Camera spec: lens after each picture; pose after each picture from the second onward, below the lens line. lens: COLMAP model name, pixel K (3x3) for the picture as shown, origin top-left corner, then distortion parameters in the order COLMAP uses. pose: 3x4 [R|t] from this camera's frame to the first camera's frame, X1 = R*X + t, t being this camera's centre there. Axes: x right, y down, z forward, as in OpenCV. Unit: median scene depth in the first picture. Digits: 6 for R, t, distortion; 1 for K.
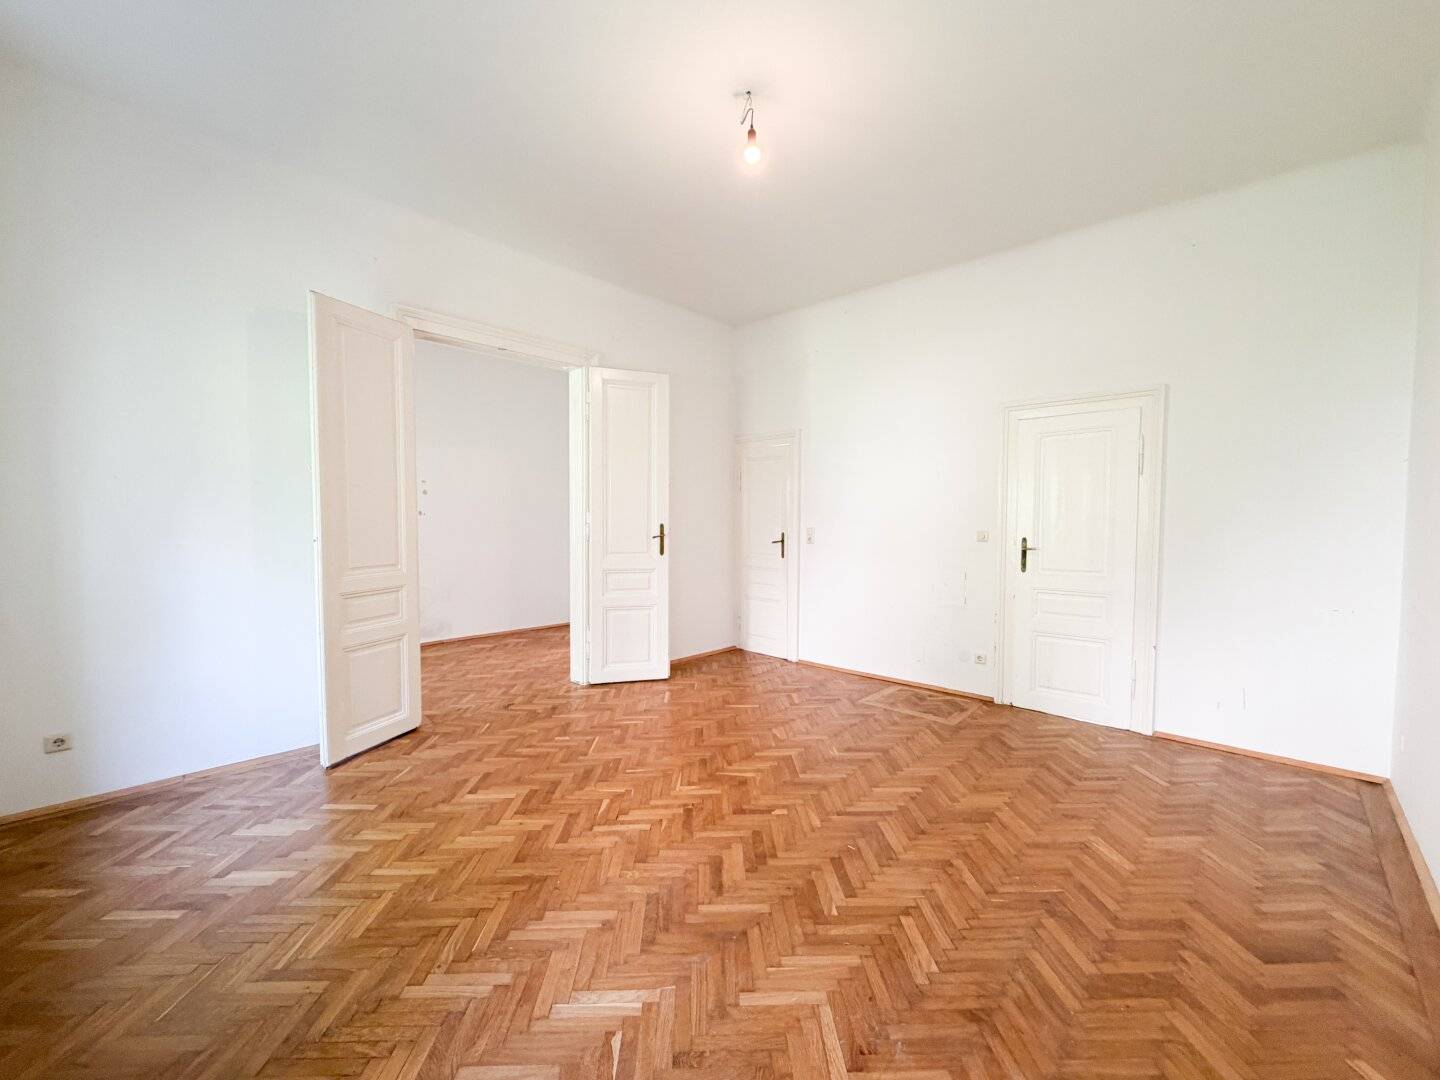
lens RADIAL K [[590.8, 0, 720.0], [0, 590.8, 540.0], [0, 0, 1]] dist [-0.000193, 0.000165]
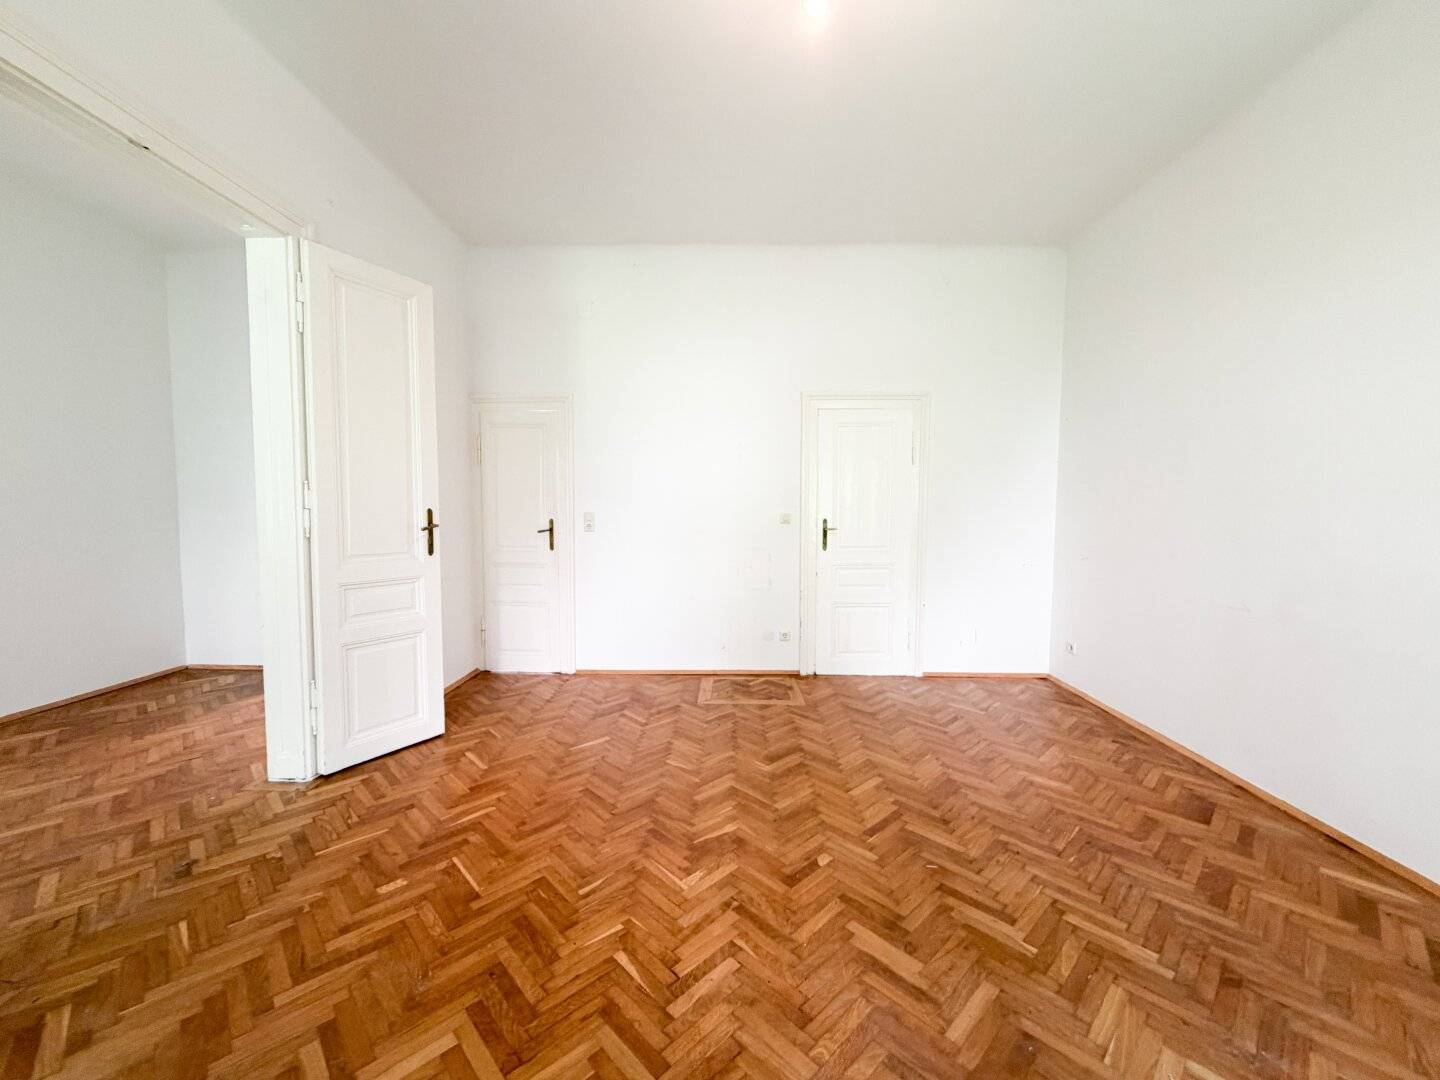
lens RADIAL K [[583.0, 0, 720.0], [0, 583.0, 540.0], [0, 0, 1]] dist [0.001021, -0.000054]
pose [[0.747256, -0.042826, 0.663155, -0.414082], [0.026622, 0.999049, 0.034520, -0.008836], [-0.664003, -0.008141, 0.747686, 0.397107]]
